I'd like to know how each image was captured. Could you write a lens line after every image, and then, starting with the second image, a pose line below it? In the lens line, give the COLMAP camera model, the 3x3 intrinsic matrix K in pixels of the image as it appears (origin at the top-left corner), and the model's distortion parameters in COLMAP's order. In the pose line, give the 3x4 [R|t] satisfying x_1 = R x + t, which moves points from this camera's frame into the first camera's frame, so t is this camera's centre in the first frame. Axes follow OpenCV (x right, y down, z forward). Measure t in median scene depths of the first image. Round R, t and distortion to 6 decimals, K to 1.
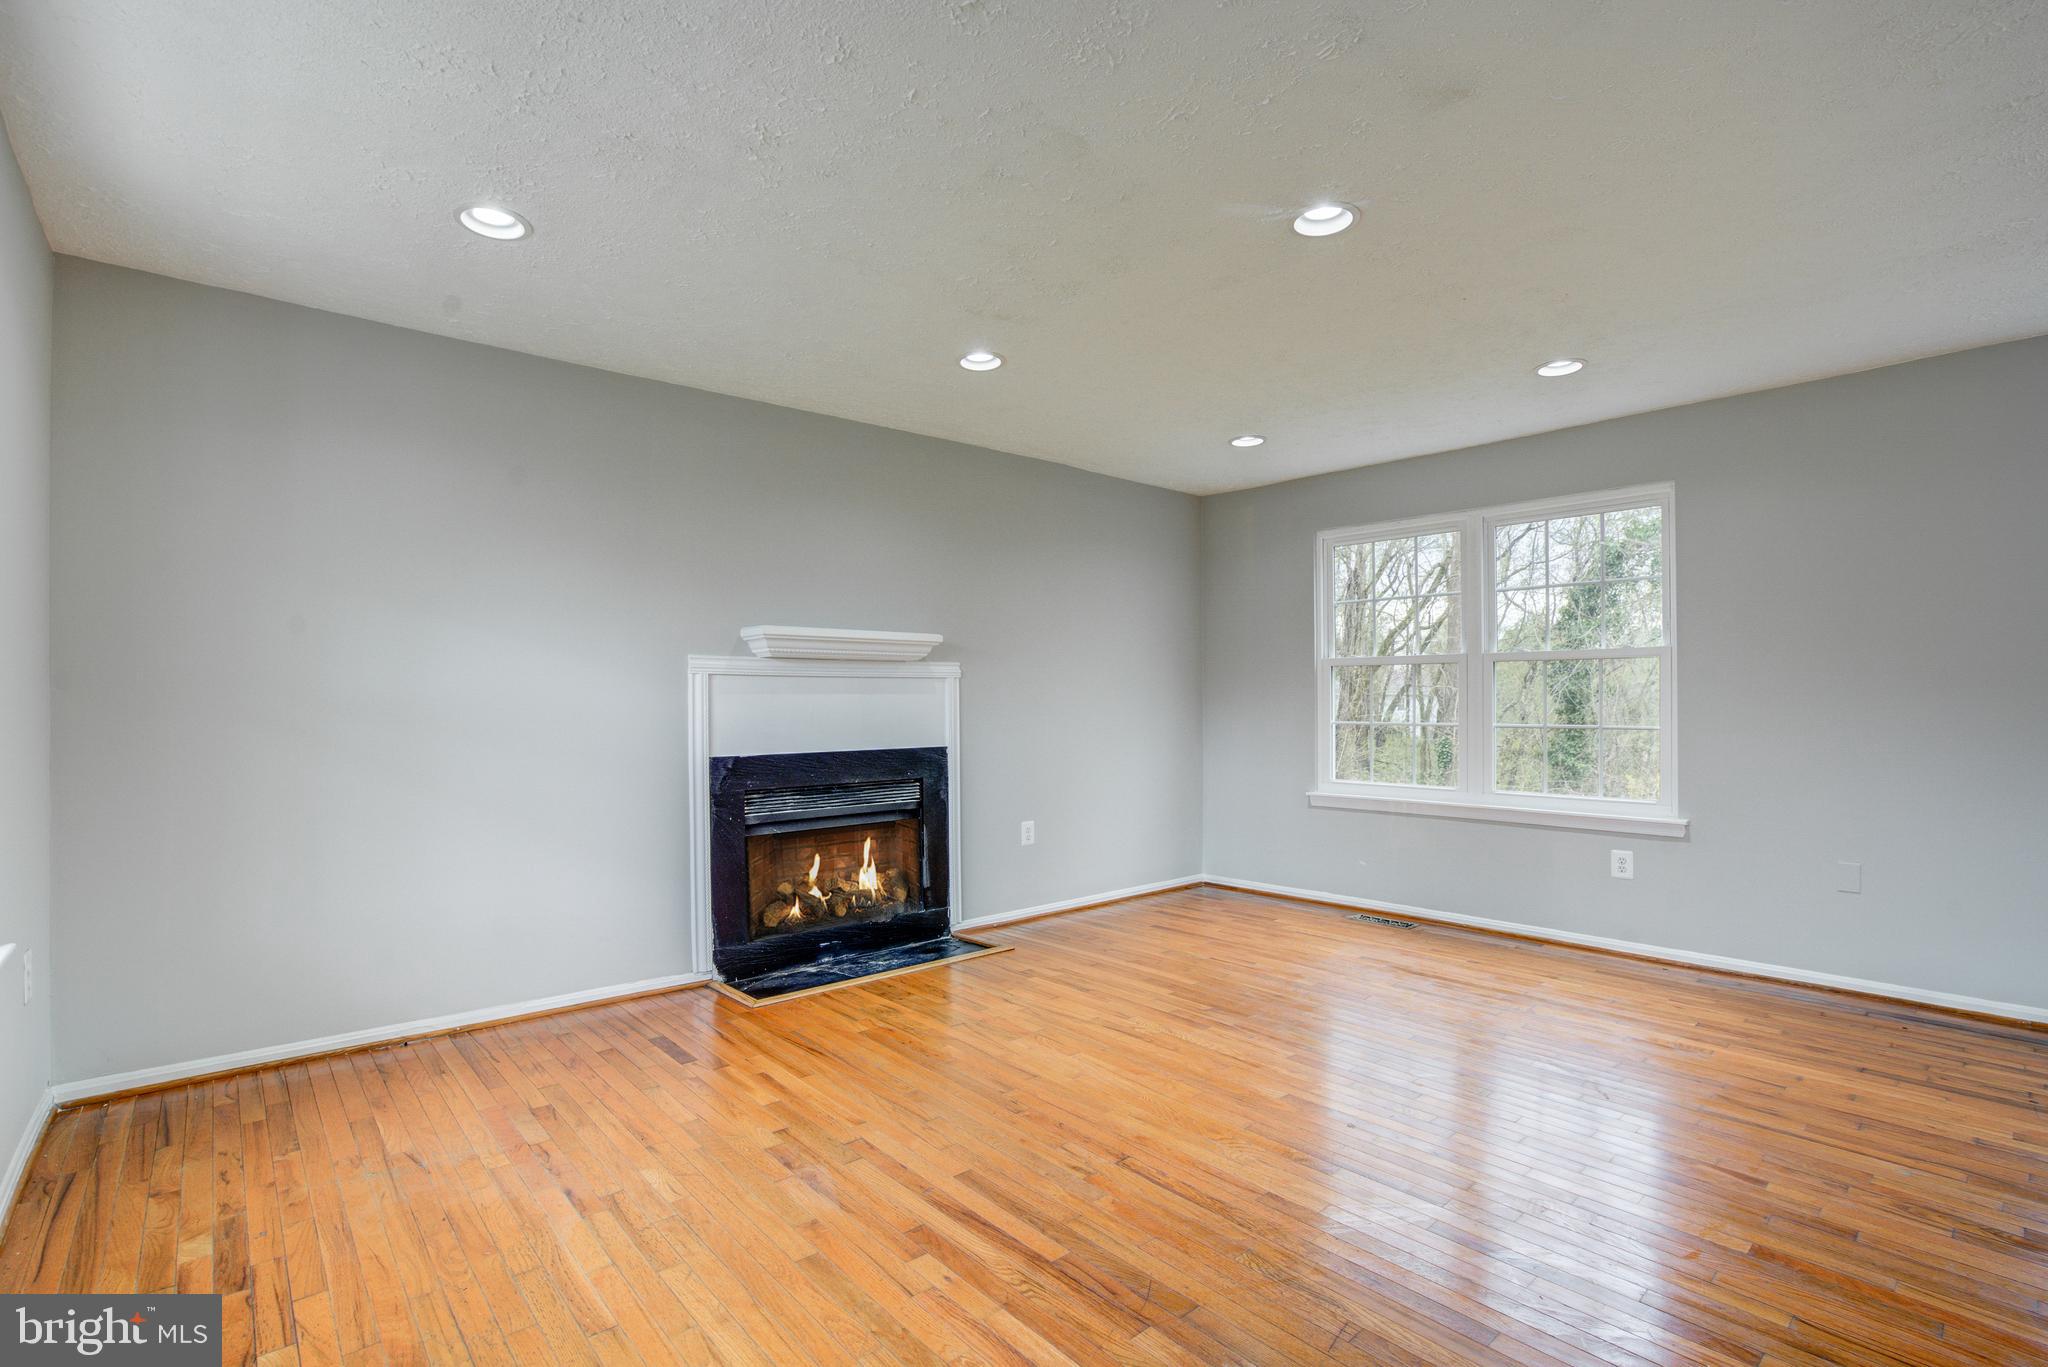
lens RADIAL K [[968.4, 0, 1021.6], [0, 968.4, 696.9], [0, 0, 1]] dist [-0.041270, 0.016421]
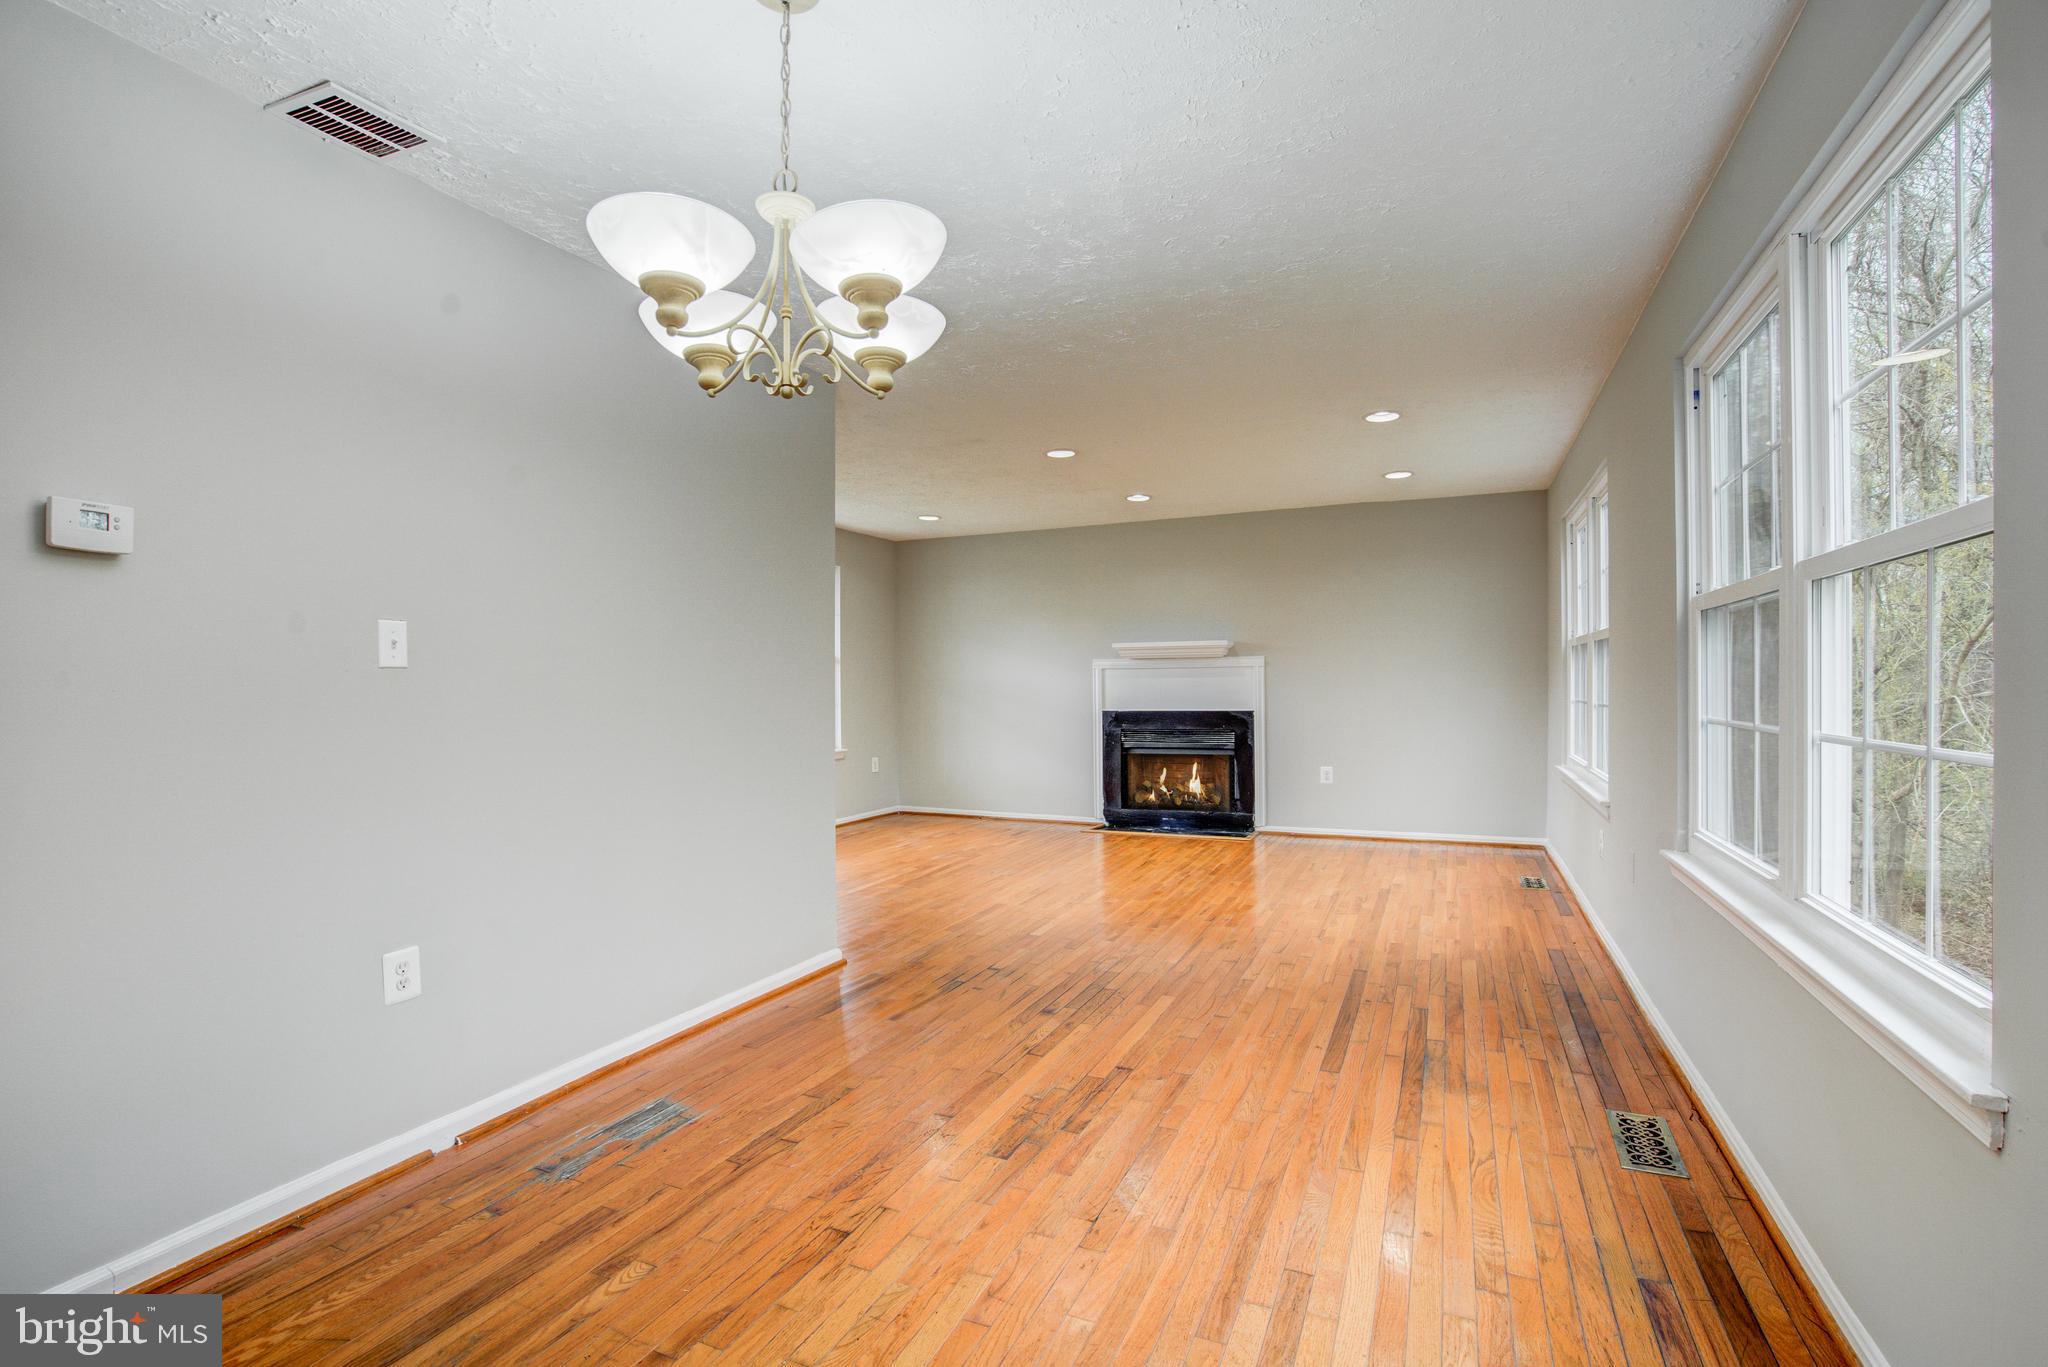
lens RADIAL K [[945.0, 0, 1009.9], [0, 945.0, 690.0], [0, 0, 1]] dist [-0.055980, 0.025260]
pose [[0.393892, 0.004470, -0.919146, 1.284863], [0.011546, 0.999885, 0.009810, -0.001621], [0.919084, -0.014477, 0.393795, 0.050605]]
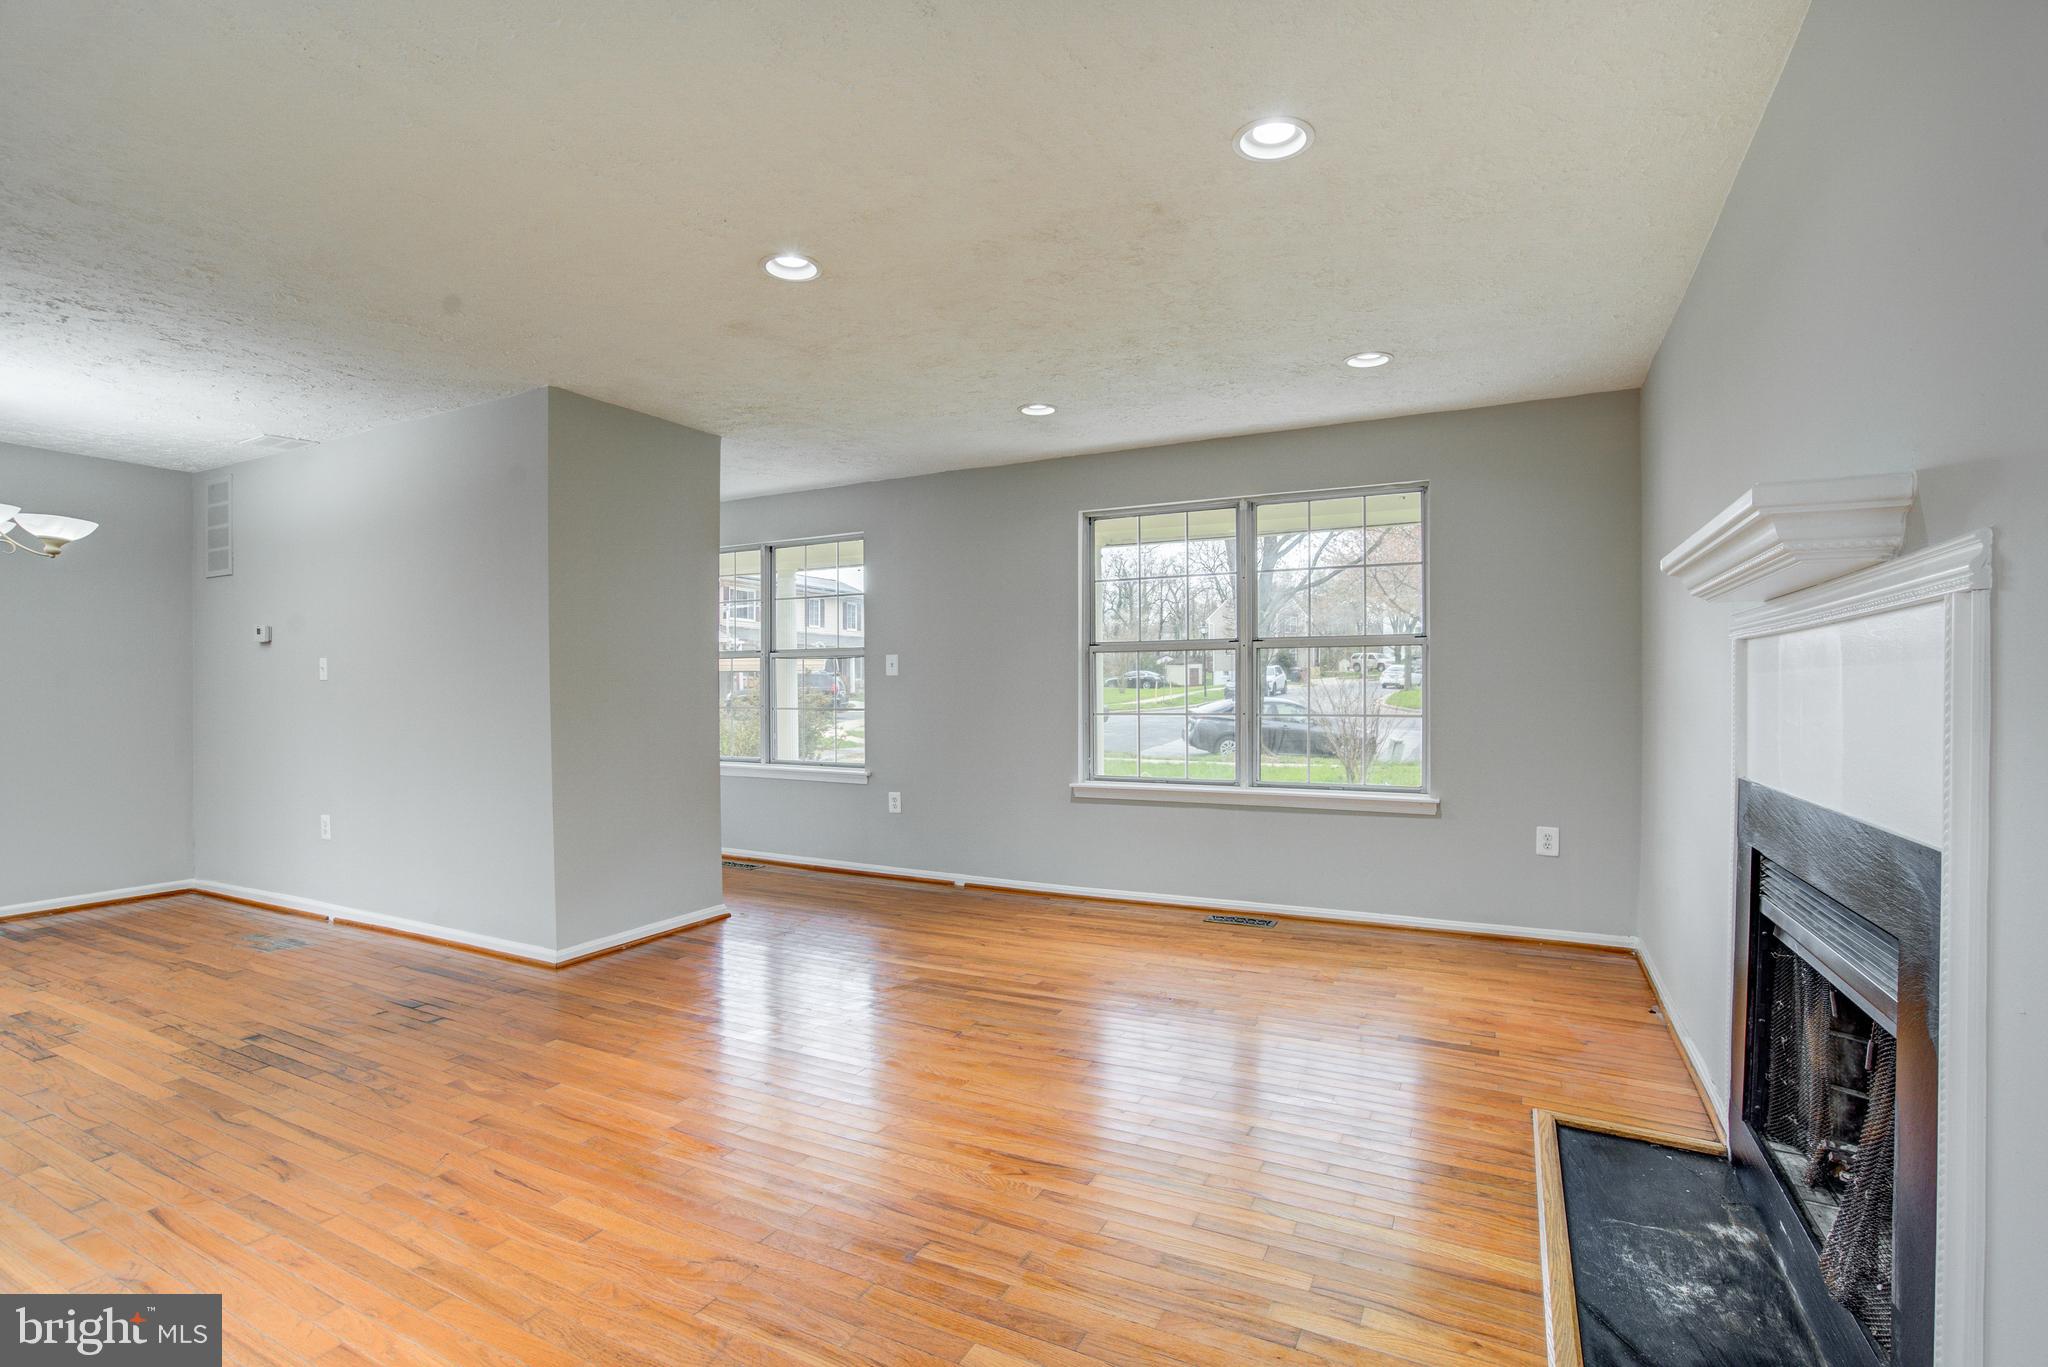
lens RADIAL K [[945.0, 0, 1009.9], [0, 945.0, 690.0], [0, 0, 1]] dist [-0.055980, 0.025260]
pose [[-0.936299, 0.006461, -0.351144, 0.277021], [0.007592, 0.999969, -0.001845, 0.005758], [0.351122, -0.004393, -0.936320, 1.268903]]
